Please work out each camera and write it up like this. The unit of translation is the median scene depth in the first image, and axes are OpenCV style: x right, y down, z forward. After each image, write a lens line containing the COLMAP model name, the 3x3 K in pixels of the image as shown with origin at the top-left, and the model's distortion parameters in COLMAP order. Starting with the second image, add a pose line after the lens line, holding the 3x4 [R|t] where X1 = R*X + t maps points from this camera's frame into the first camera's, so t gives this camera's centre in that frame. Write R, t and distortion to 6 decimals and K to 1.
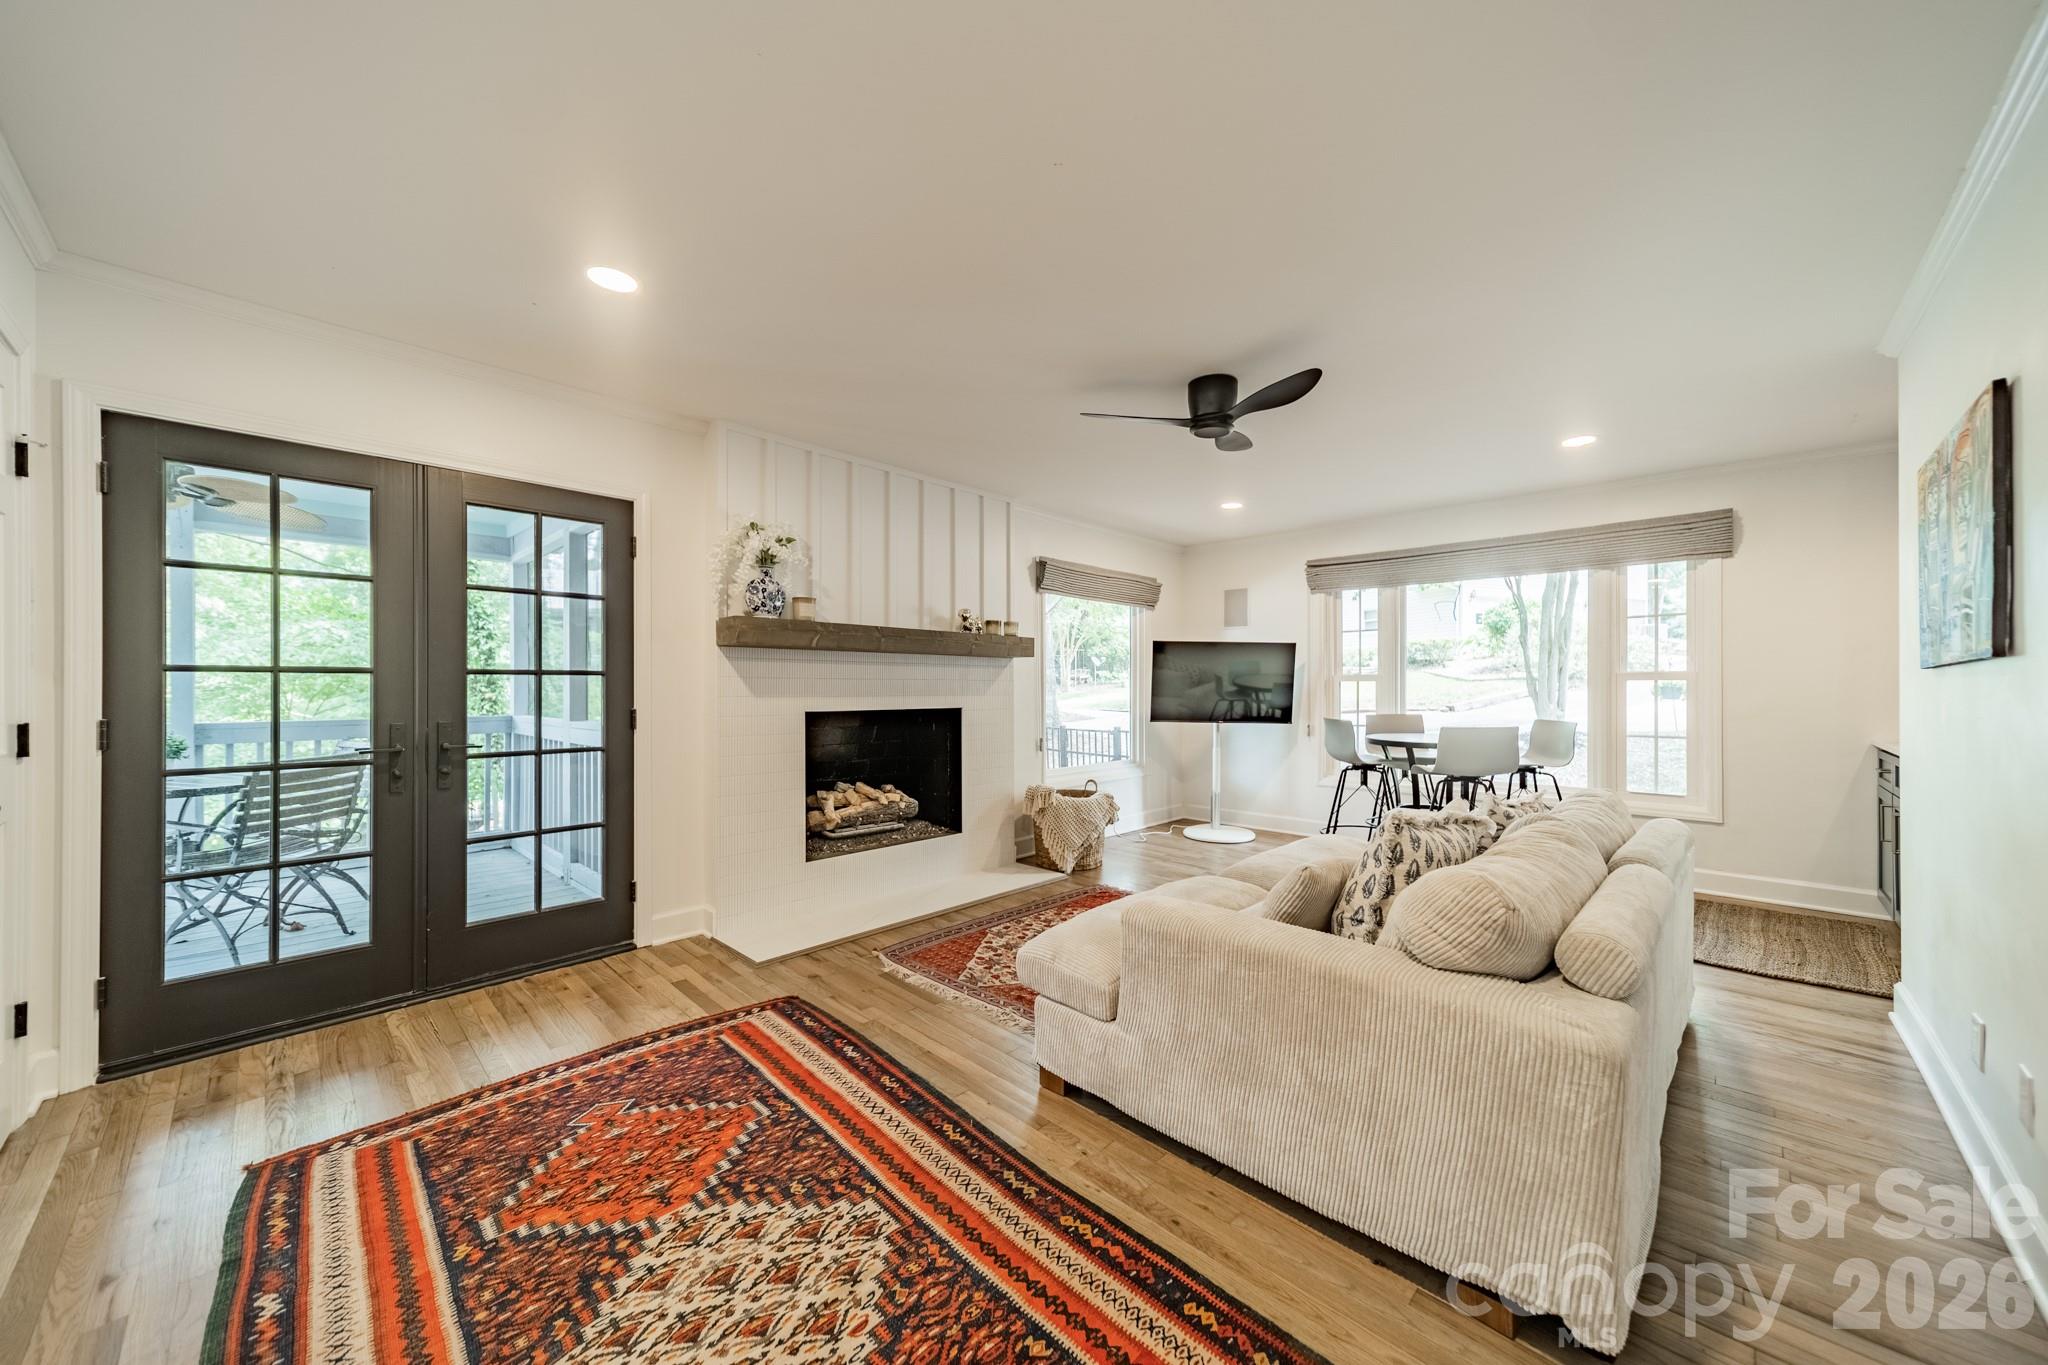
lens RADIAL K [[728.7, 0, 1030.7], [0, 728.7, 684.6], [0, 0, 1]] dist [0.008447, -0.000135]
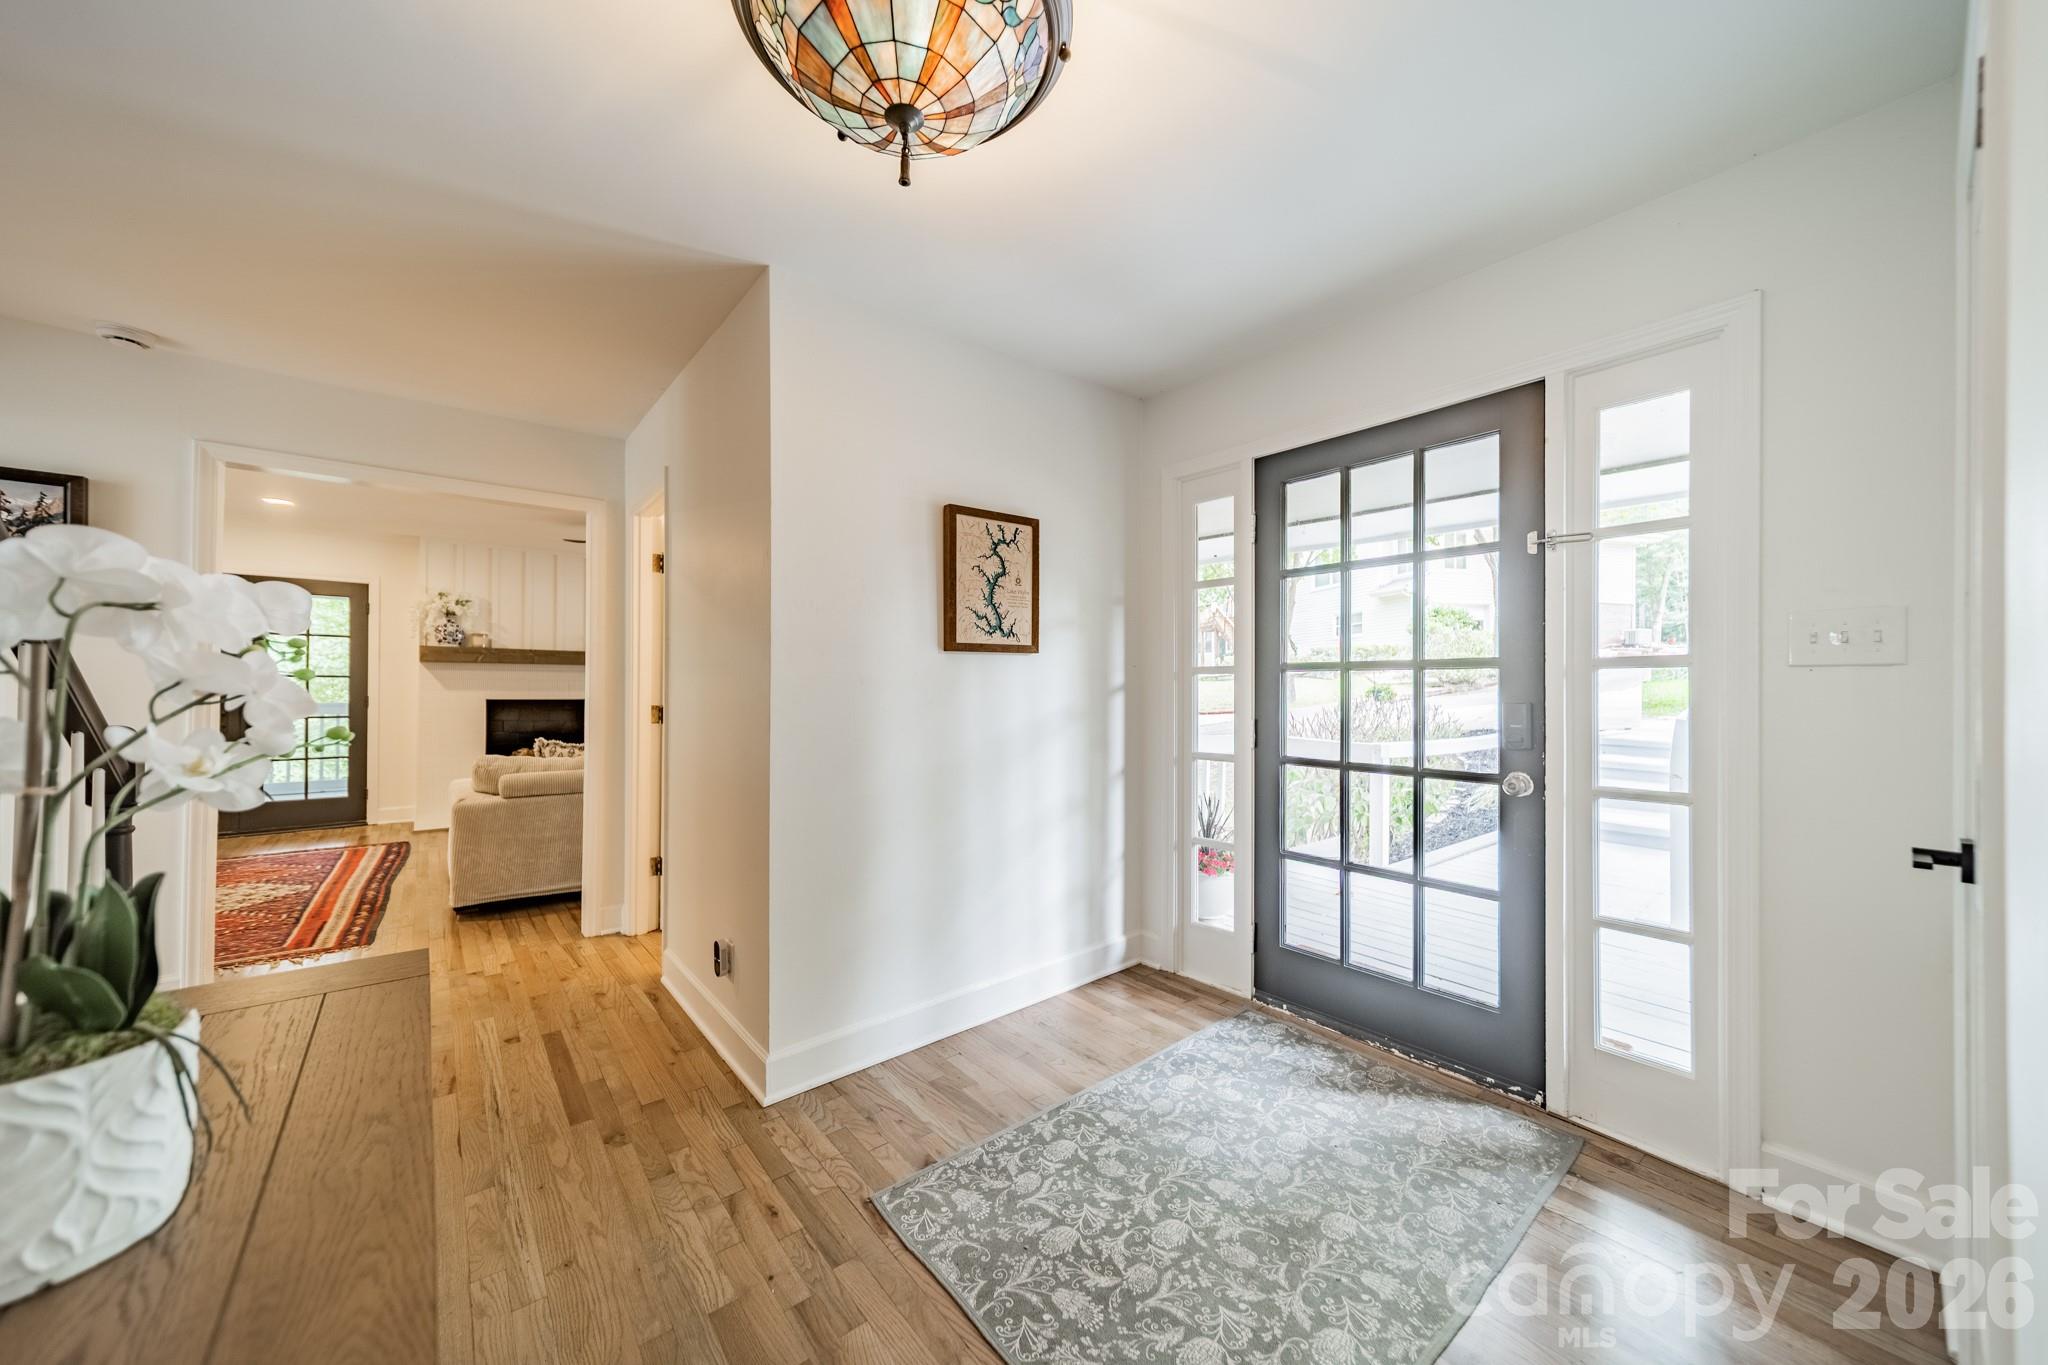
lens RADIAL K [[728.7, 0, 1023.8], [0, 728.7, 685.9], [0, 0, 1]] dist [0.008447, -0.000135]
pose [[0.993220, 0.007169, -0.116030, 1.255906], [-0.007659, 0.999964, -0.003774, 0.002551], [0.115999, 0.004637, 0.993239, -0.621234]]
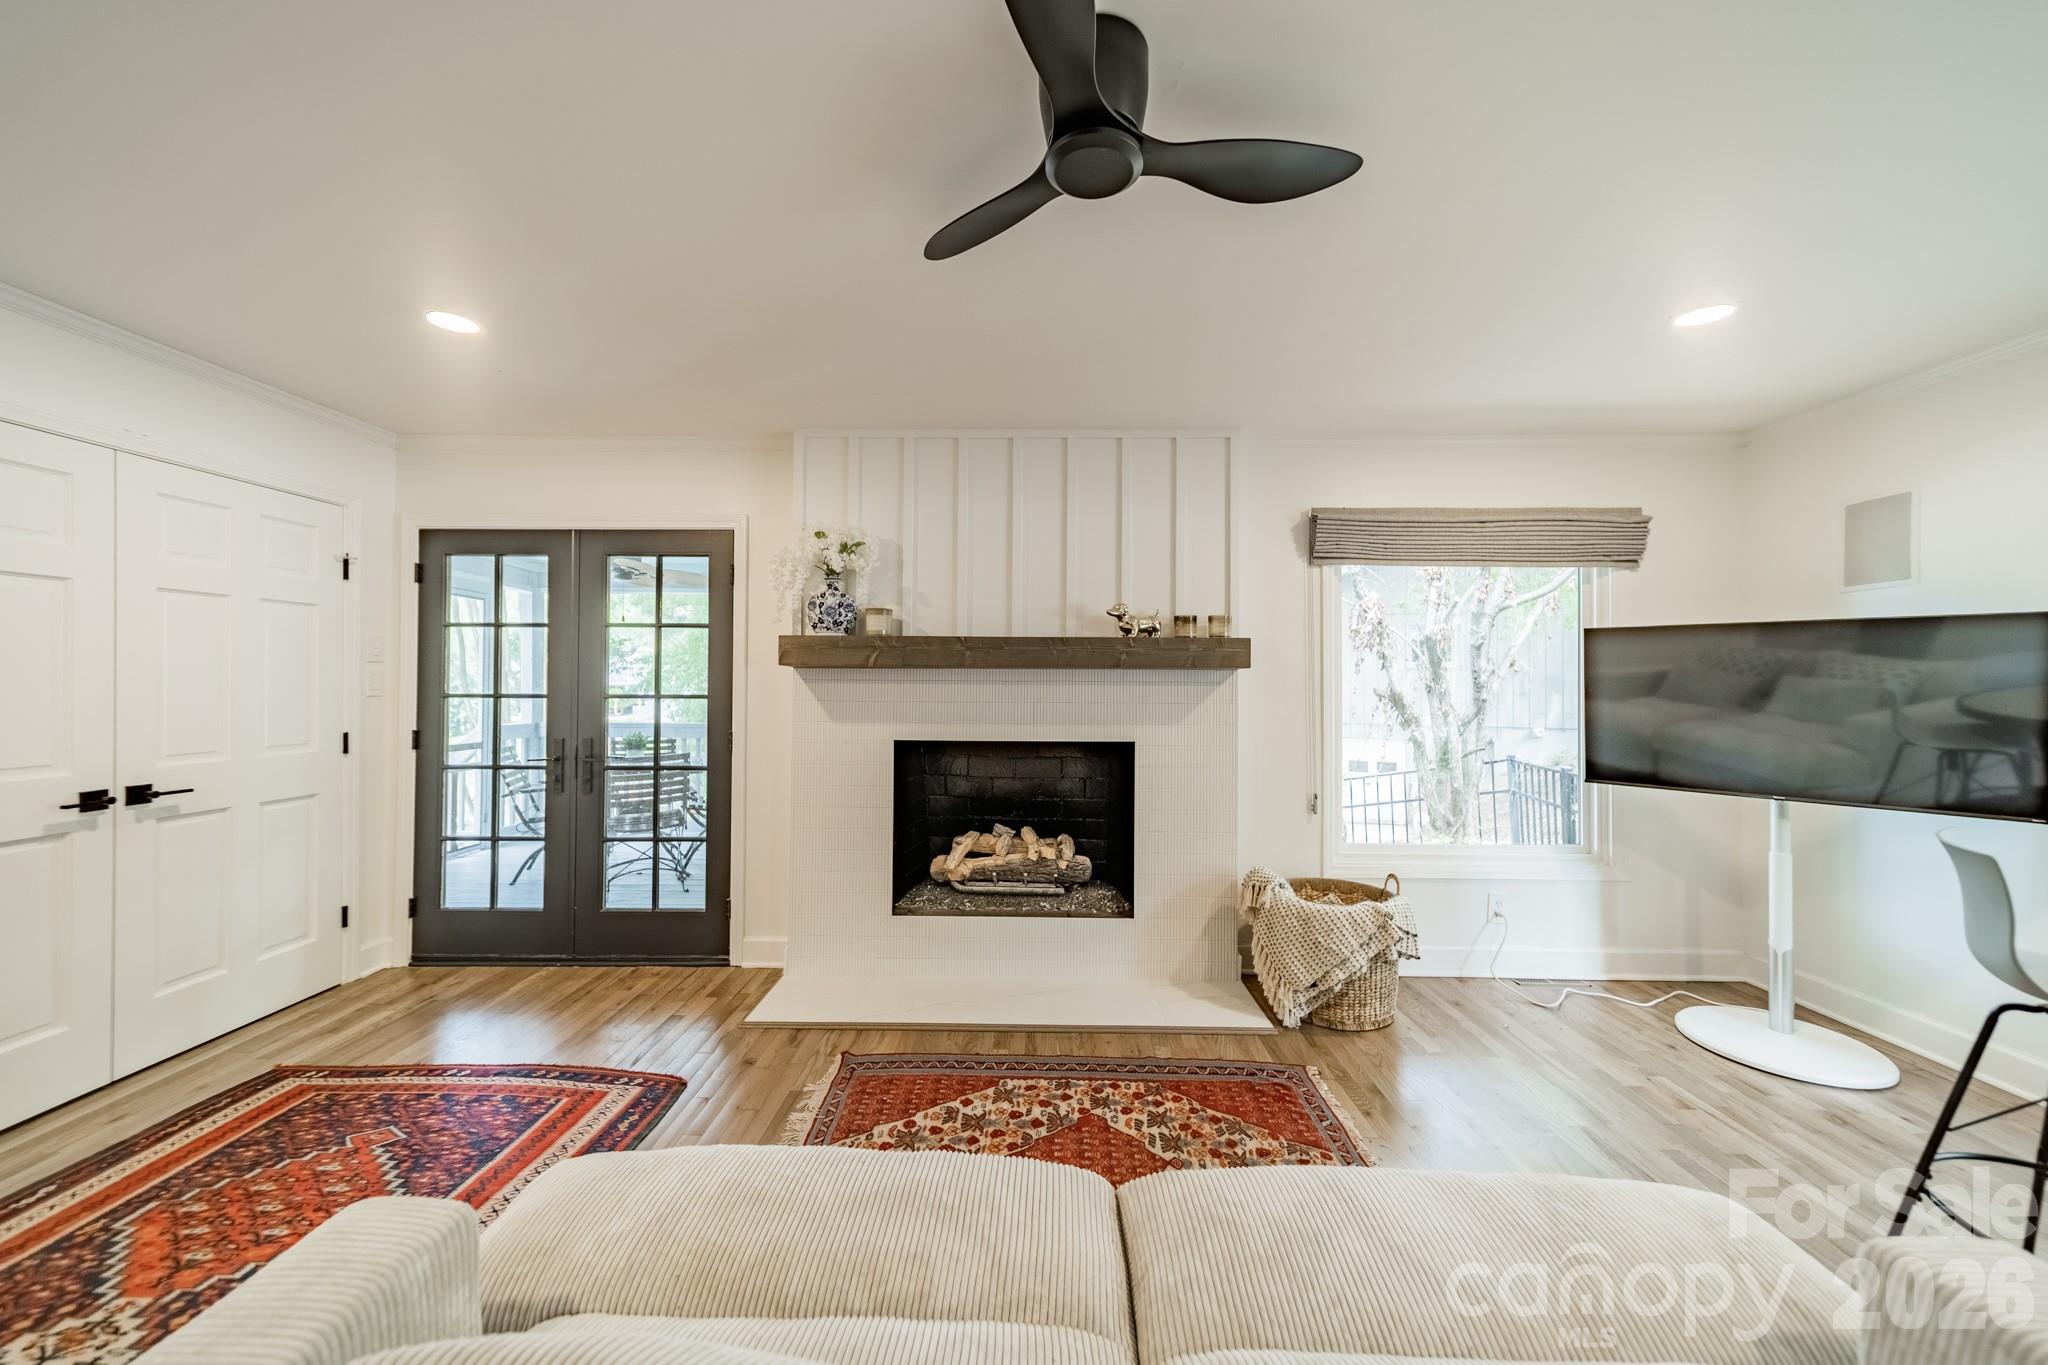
lens RADIAL K [[728.7, 0, 1014.9], [0, 728.7, 686.2], [0, 0, 1]] dist [0.008447, -0.000135]
pose [[0.679588, -0.002051, -0.733591, 0.456822], [-0.003031, 0.999980, -0.005604, -0.024183], [0.733588, 0.006032, 0.679568, 0.565043]]
